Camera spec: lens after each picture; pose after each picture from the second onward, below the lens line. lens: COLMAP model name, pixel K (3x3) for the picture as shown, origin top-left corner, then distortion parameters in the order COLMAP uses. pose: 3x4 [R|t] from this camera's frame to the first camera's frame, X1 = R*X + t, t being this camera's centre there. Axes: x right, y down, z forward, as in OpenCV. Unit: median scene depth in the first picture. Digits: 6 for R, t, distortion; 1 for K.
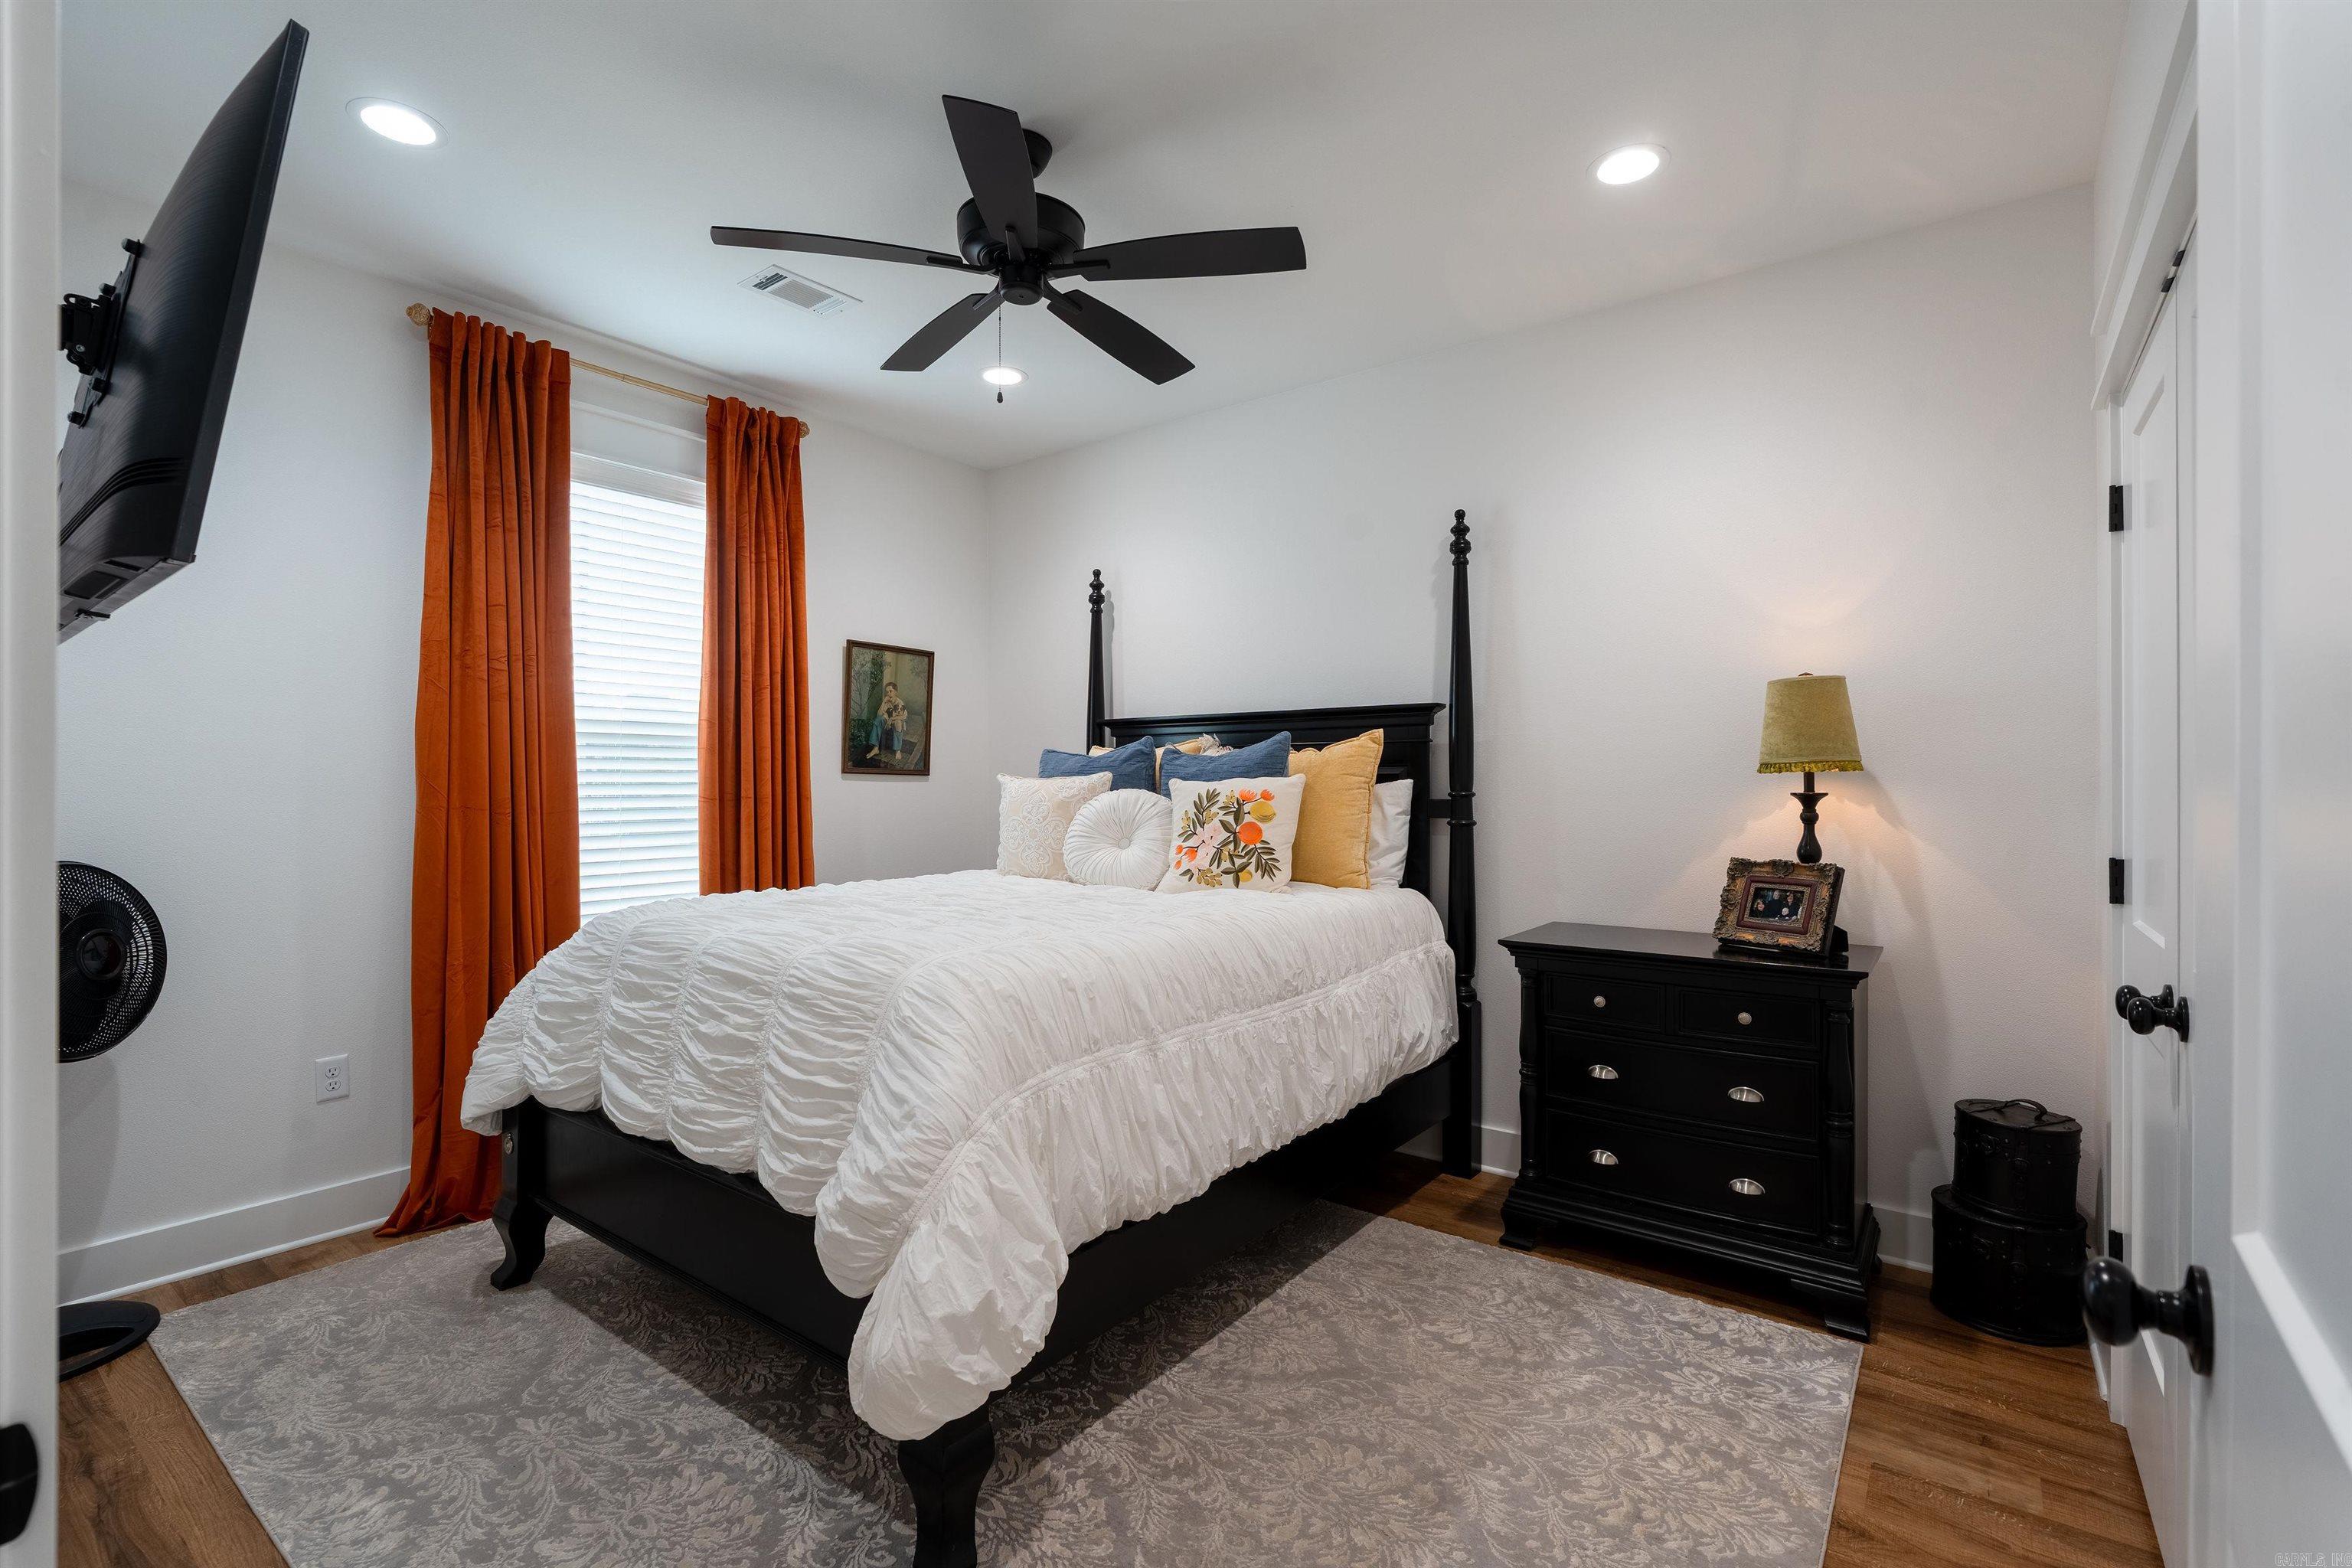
lens RADIAL K [[1052.9, 0, 1179.4], [0, 1052.9, 784.4], [0, 0, 1]] dist [-0.007357, 0.002682]
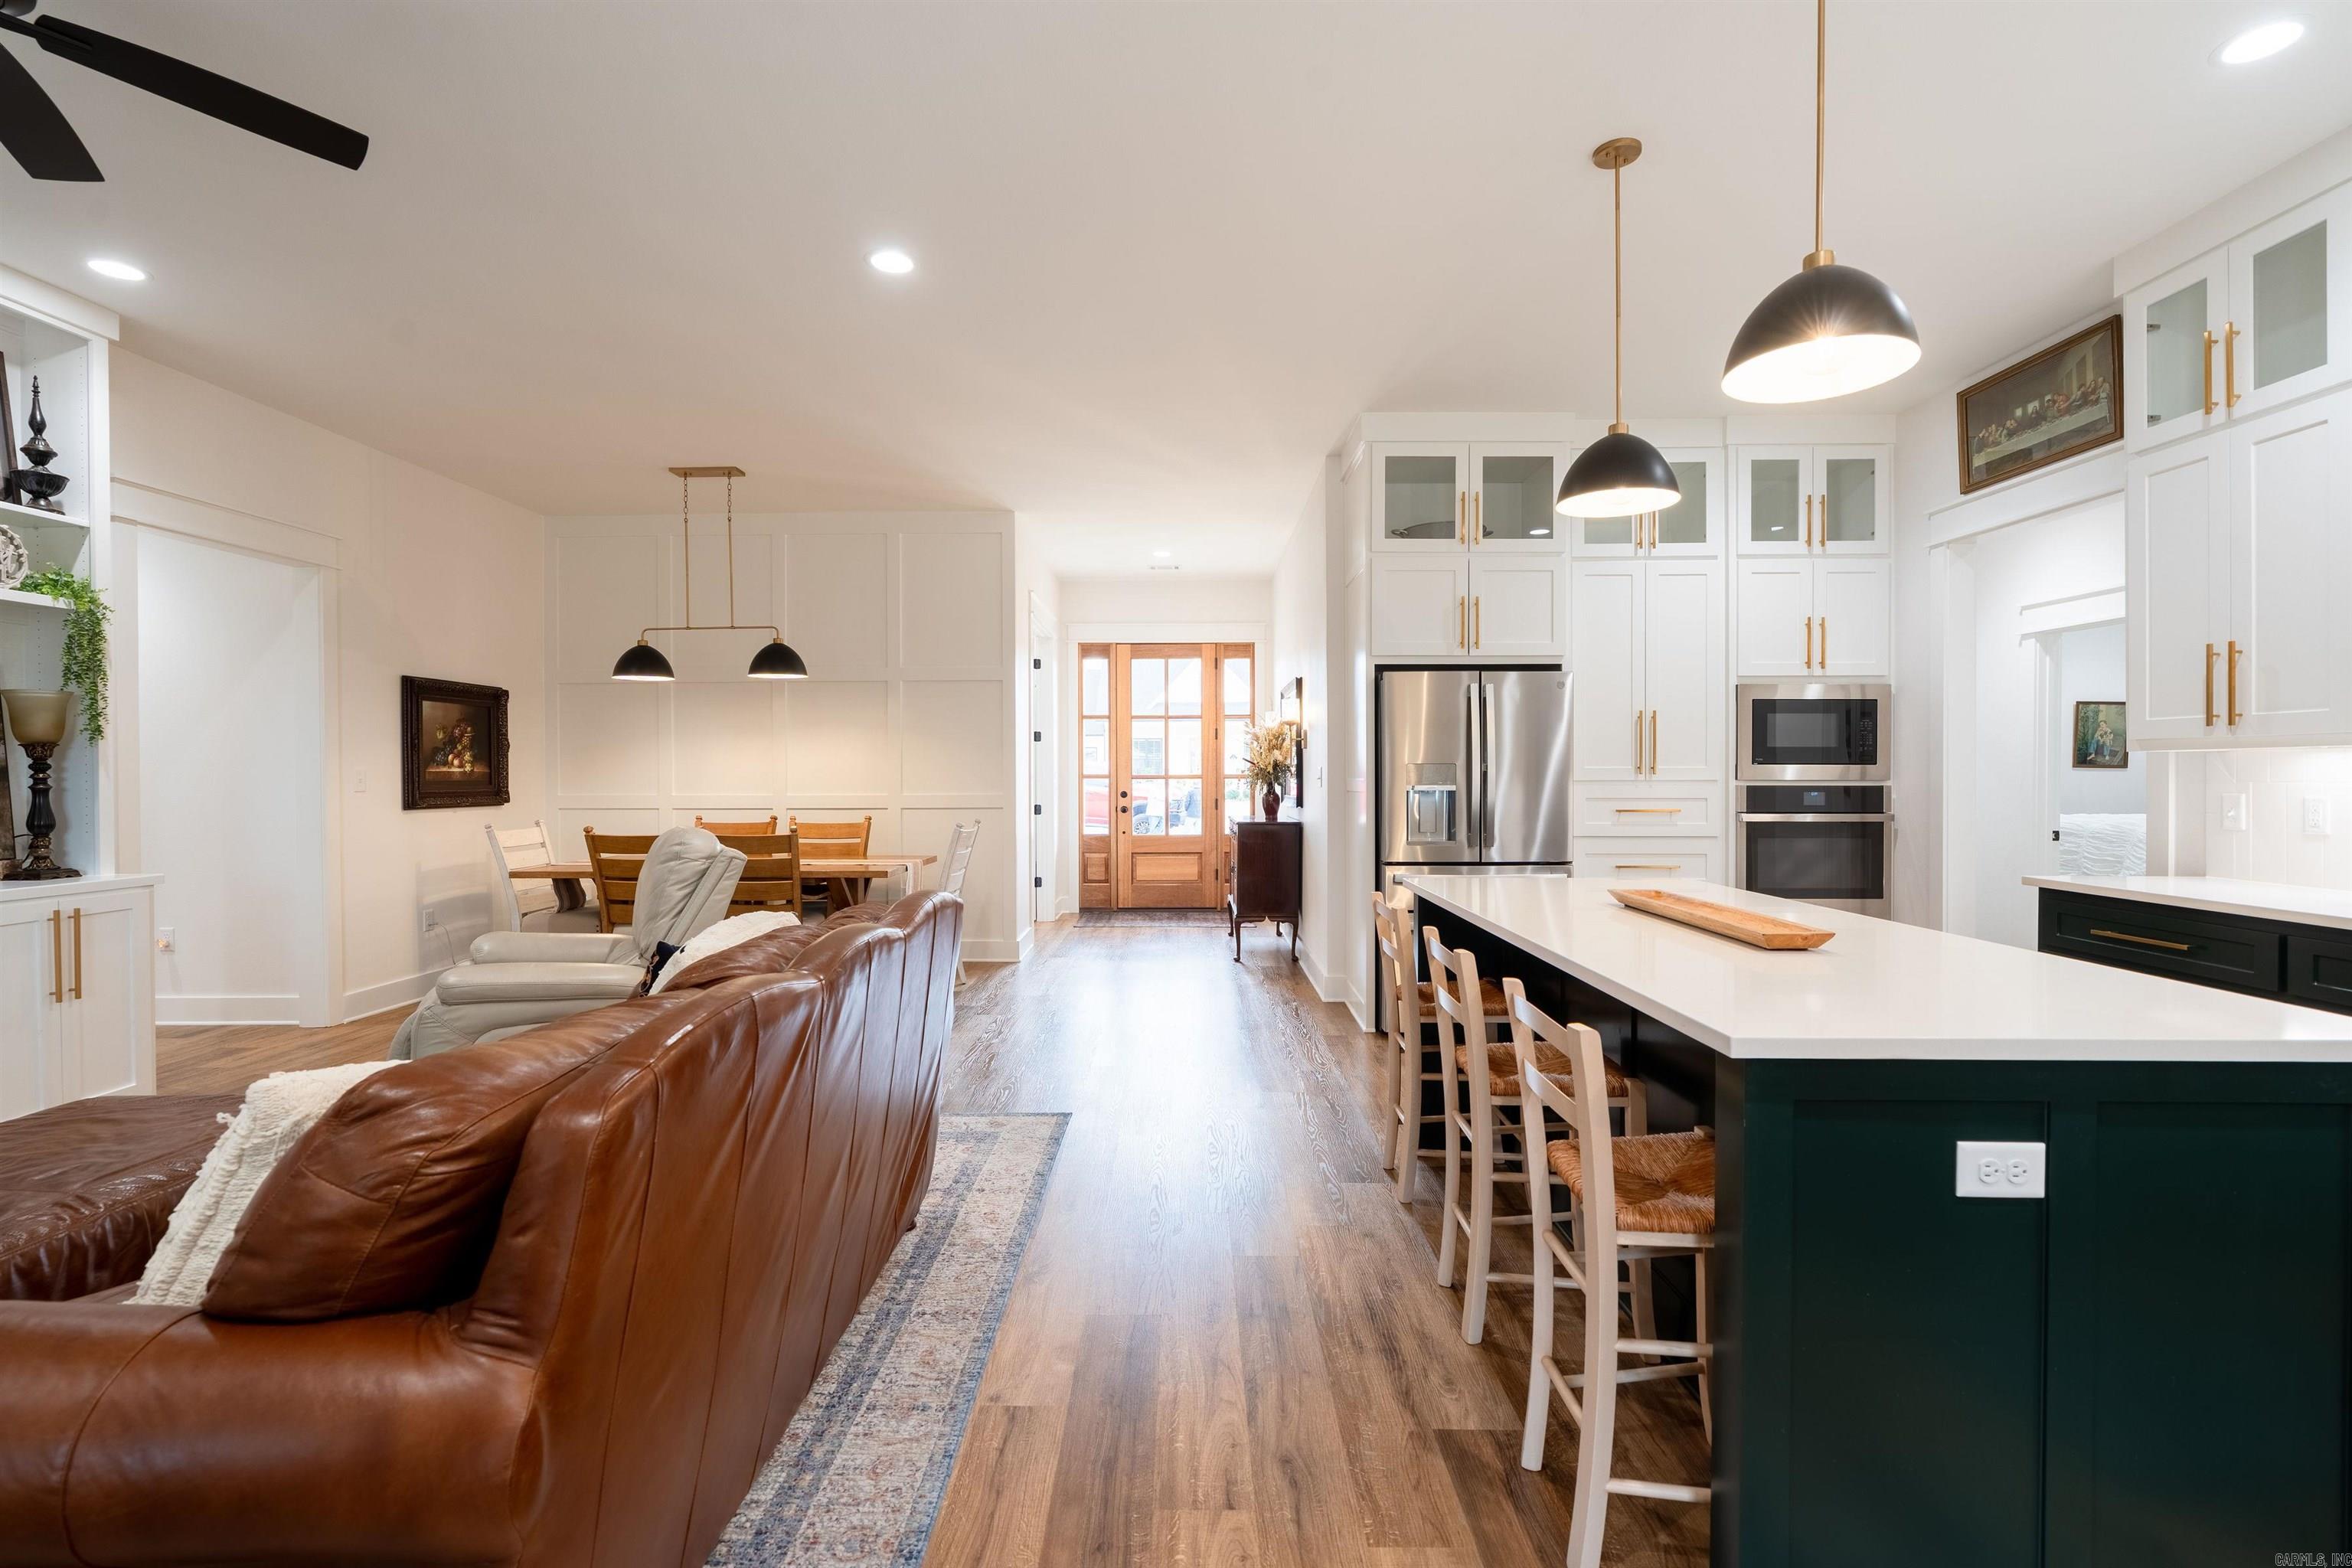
lens RADIAL K [[1052.9, 0, 1177.1], [0, 1052.9, 785.4], [0, 0, 1]] dist [-0.007357, 0.002682]
pose [[0.595365, 0.011554, -0.803372, 0.330136], [0.000179, 0.999895, 0.014512, -0.006757], [0.803455, -0.008784, 0.595301, -1.903706]]
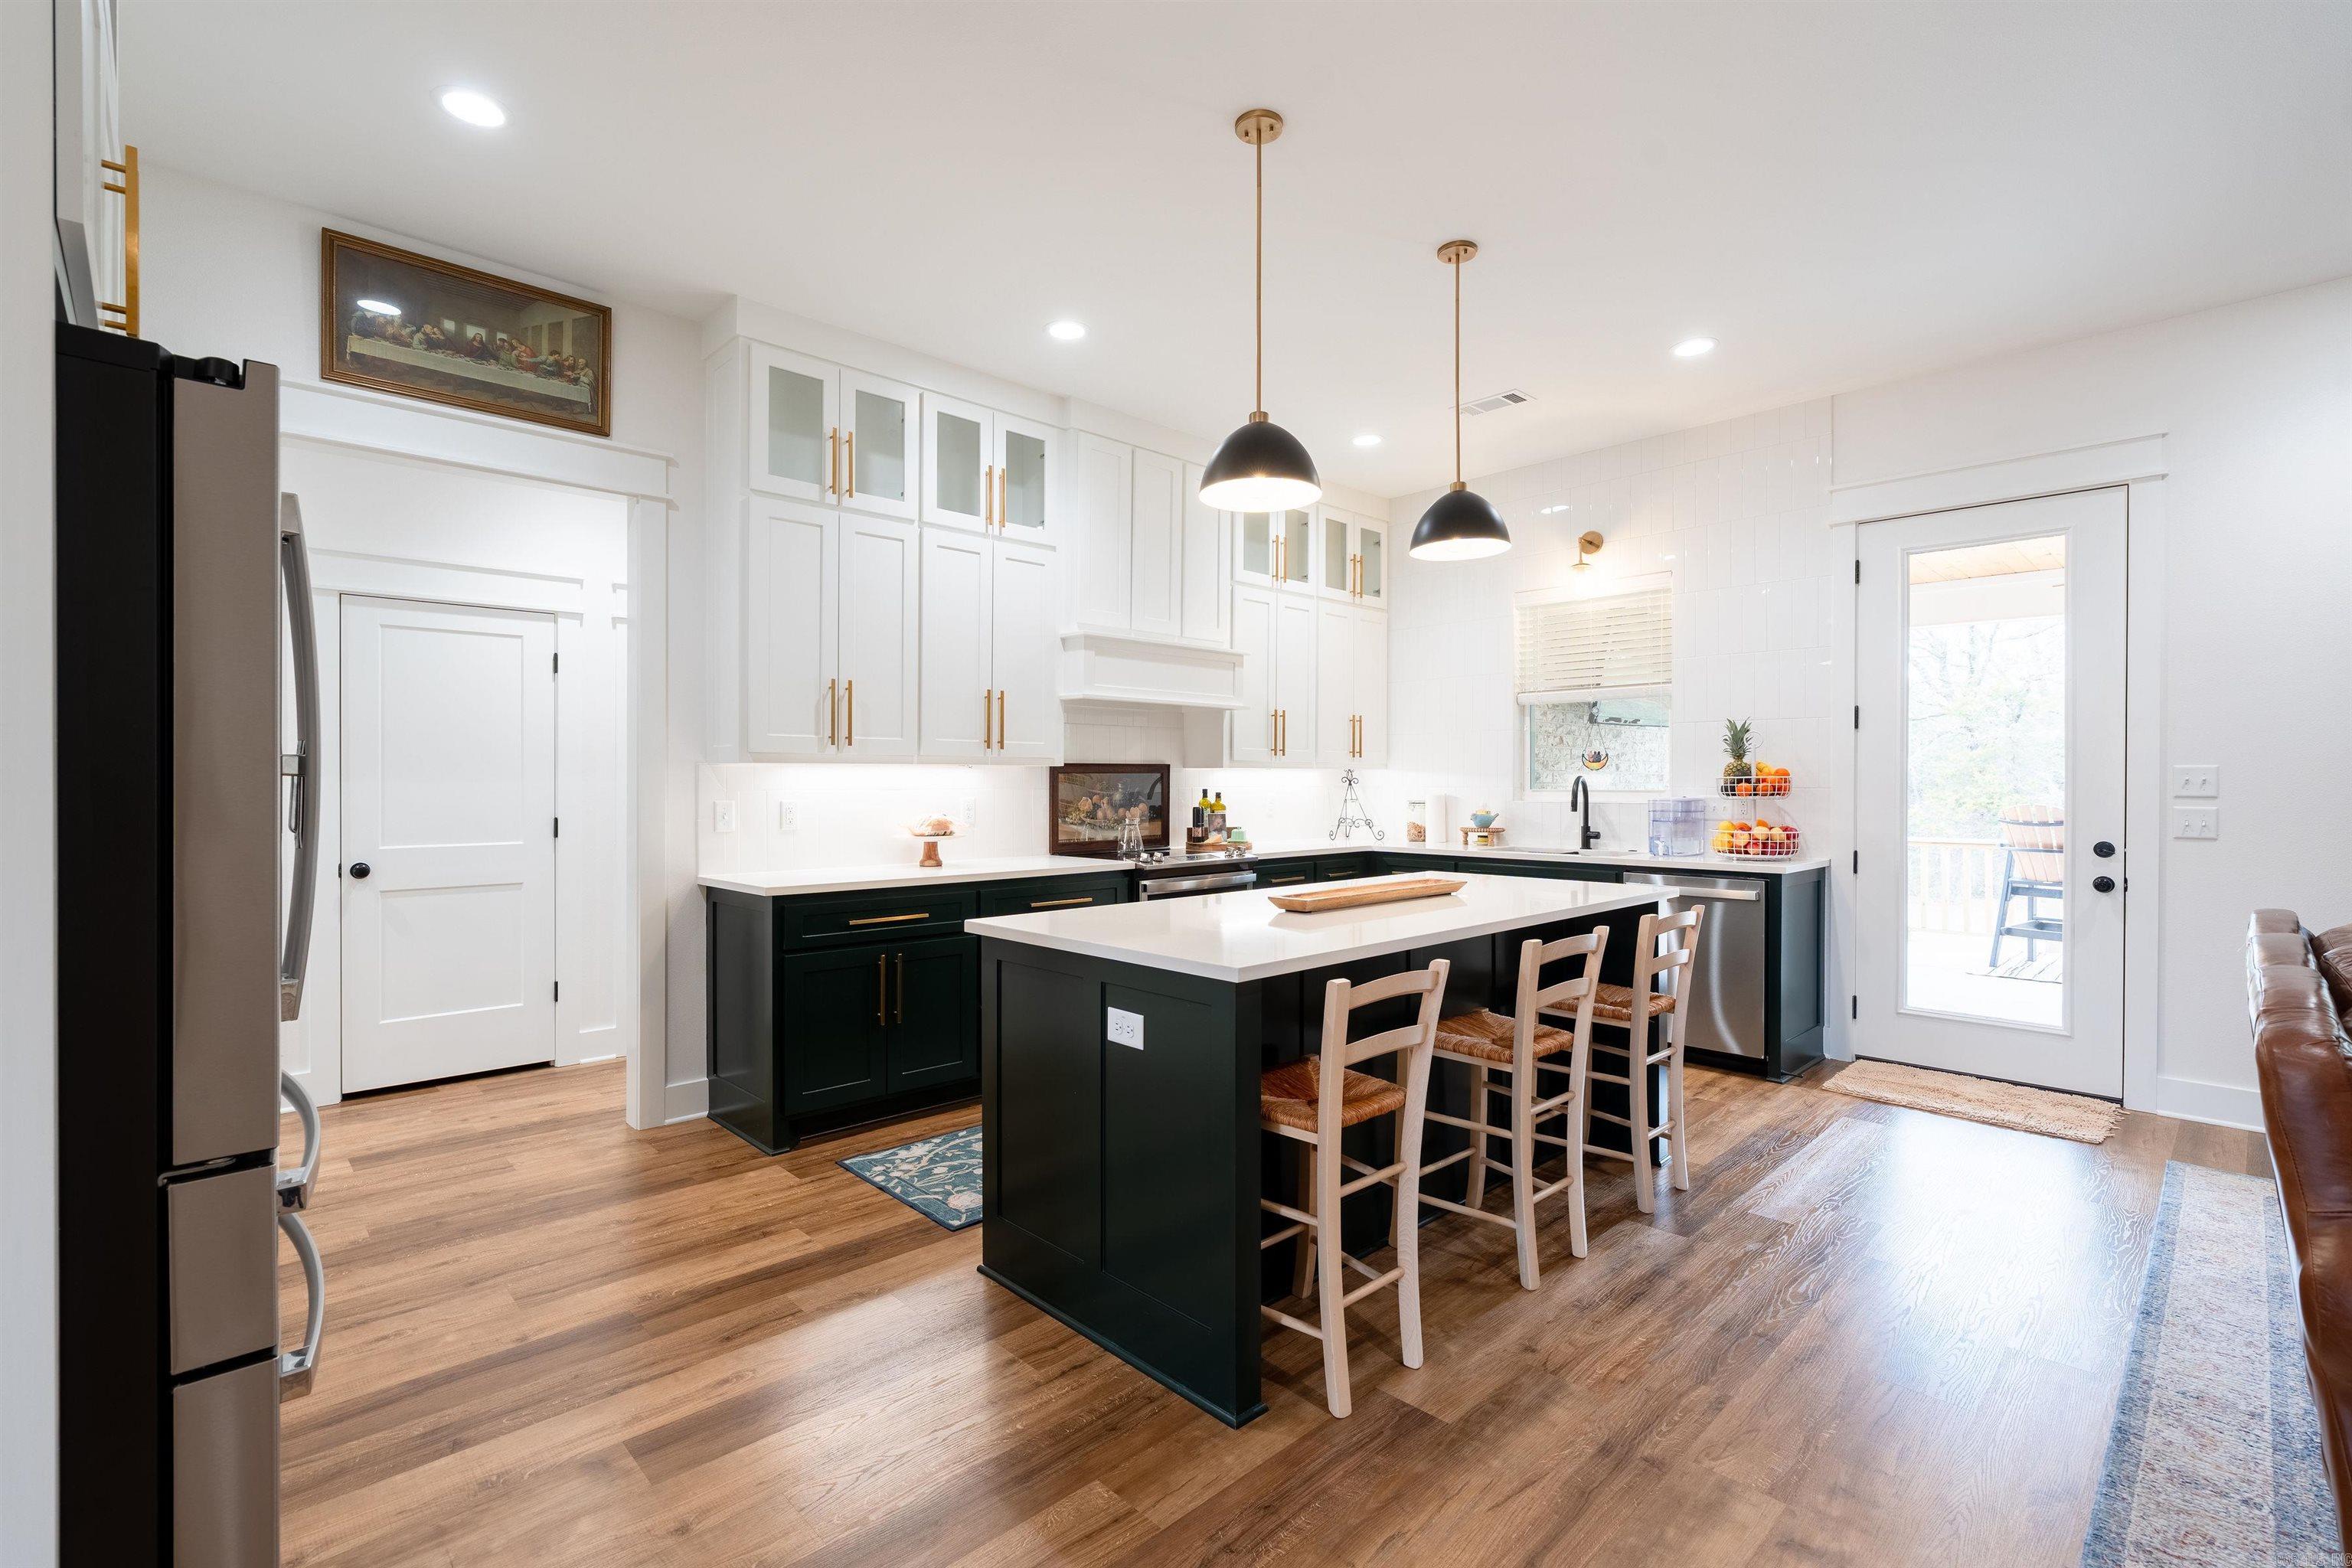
lens RADIAL K [[1052.9, 0, 1172.1], [0, 1052.9, 779.6], [0, 0, 1]] dist [-0.007357, 0.002682]
pose [[0.160929, 0.004396, 0.986956, -0.916318], [-0.000499, 0.999990, -0.004372, -0.003332], [-0.986966, 0.000211, 0.160929, -1.190703]]
